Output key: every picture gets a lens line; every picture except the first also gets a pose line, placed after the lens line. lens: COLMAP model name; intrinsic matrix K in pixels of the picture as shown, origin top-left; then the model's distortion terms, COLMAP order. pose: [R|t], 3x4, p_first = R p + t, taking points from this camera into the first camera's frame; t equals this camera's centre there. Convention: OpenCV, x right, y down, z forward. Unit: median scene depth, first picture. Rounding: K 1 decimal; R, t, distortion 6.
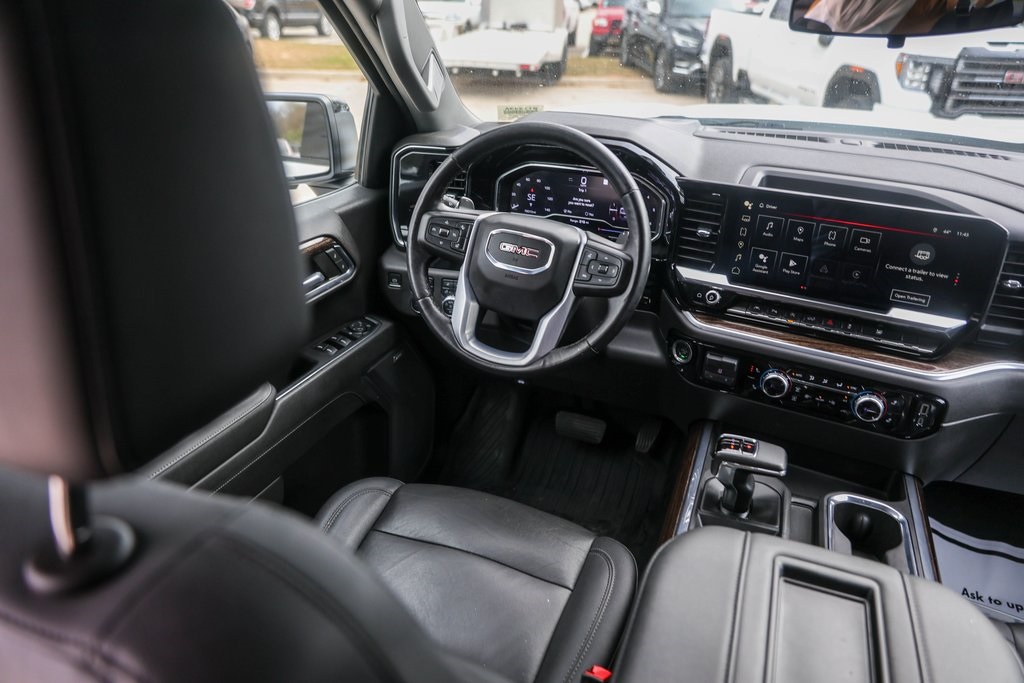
lens RADIAL K [[678.0, 0, 511.5], [0, 678.0, 339.1], [0, 0, 1]] dist [-0.027476, 0.011552]
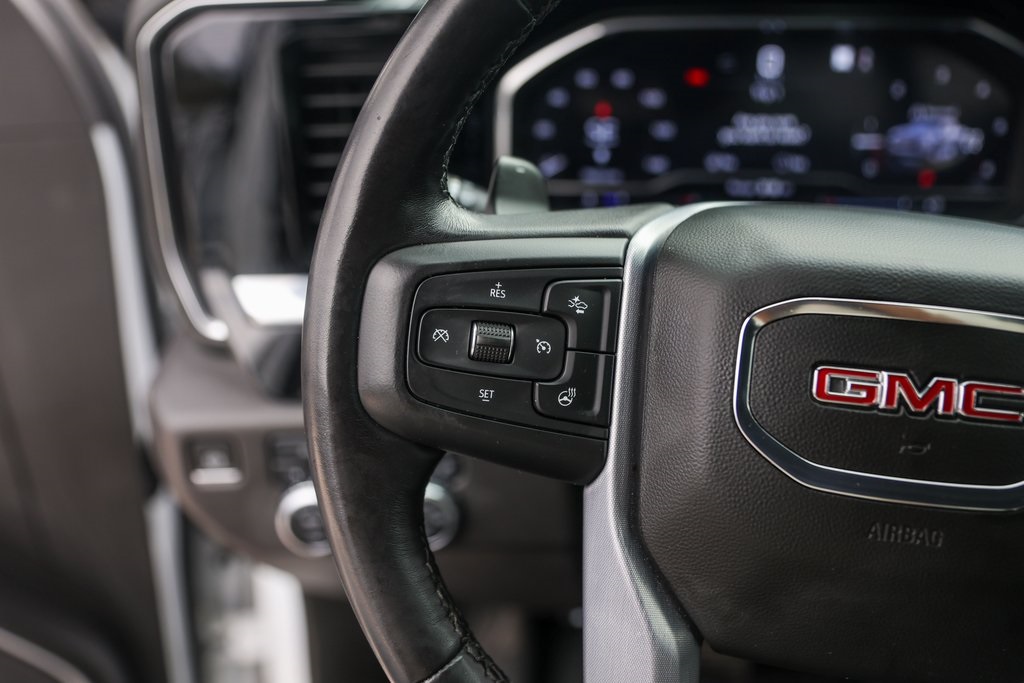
lens RADIAL K [[911.5, 0, 505.0], [0, 911.5, 344.9], [0, 0, 1]] dist [-0.006571, 0.017133]
pose [[0.964327, -0.161885, 0.209446, -0.151449], [0.156674, 0.986784, 0.041350, -0.164720], [-0.213372, -0.007060, 0.976946, 0.714739]]
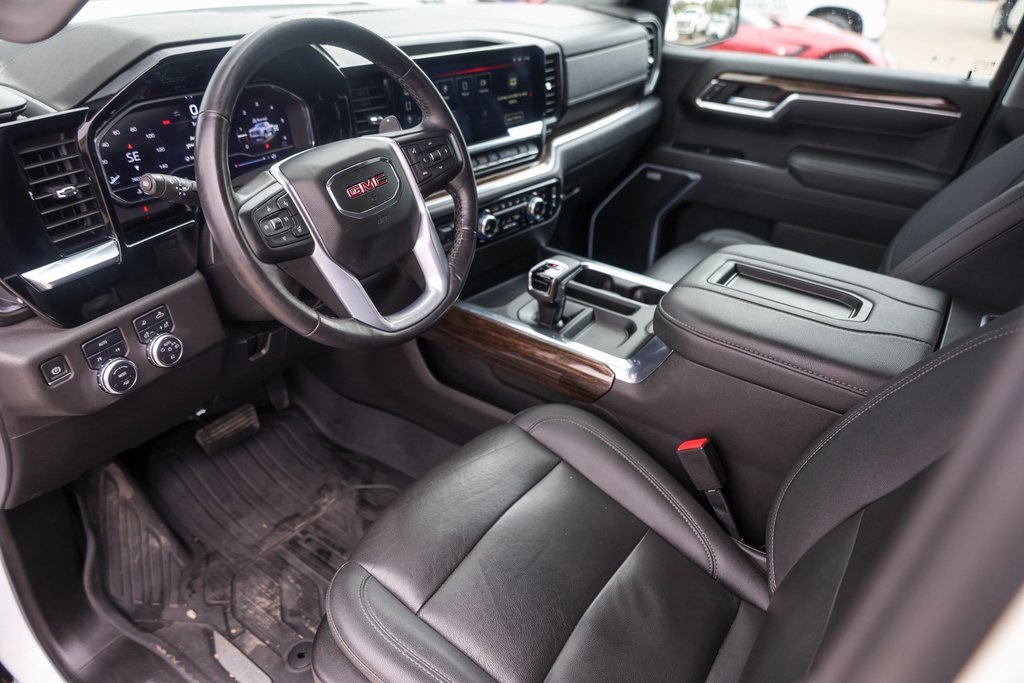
lens RADIAL K [[678.0, 0, 524.7], [0, 678.0, 339.0], [0, 0, 1]] dist [-0.027476, 0.011552]
pose [[0.224858, -0.515874, 0.826628, -0.647044], [0.402818, 0.821680, 0.403212, -0.212811], [-0.887230, 0.242315, 0.392564, 0.538141]]
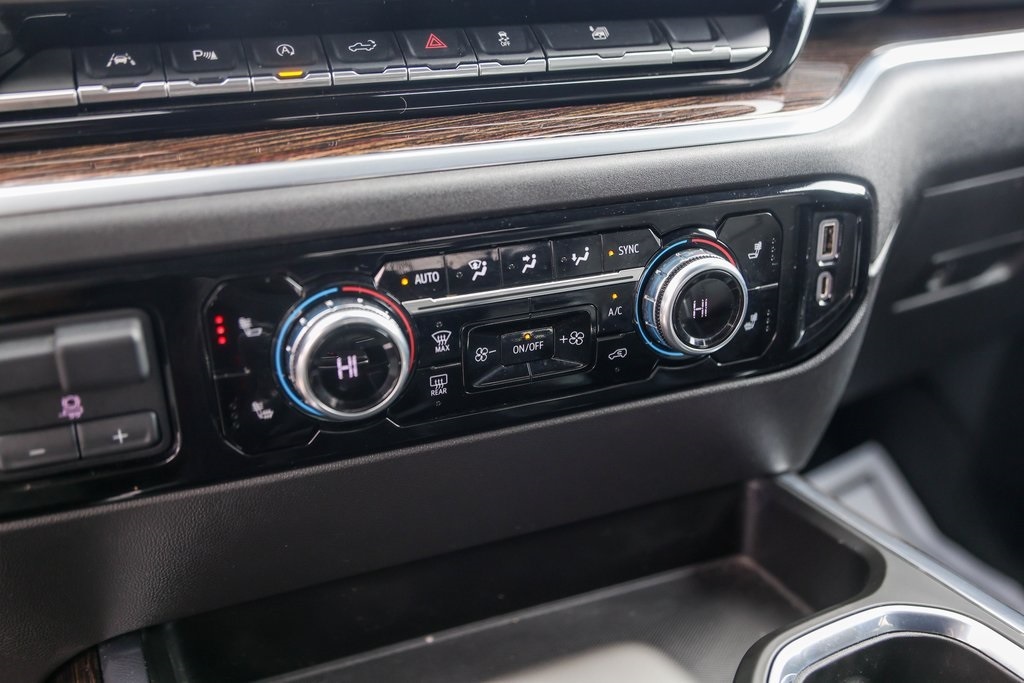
lens RADIAL K [[911.5, 0, 516.7], [0, 911.5, 334.6], [0, 0, 1]] dist [-0.006571, 0.017133]
pose [[0.652446, -0.330874, 0.681789, 0.229568], [0.367726, 0.924868, 0.096942, 0.051688], [-0.662640, 0.187463, 0.725097, 0.752510]]
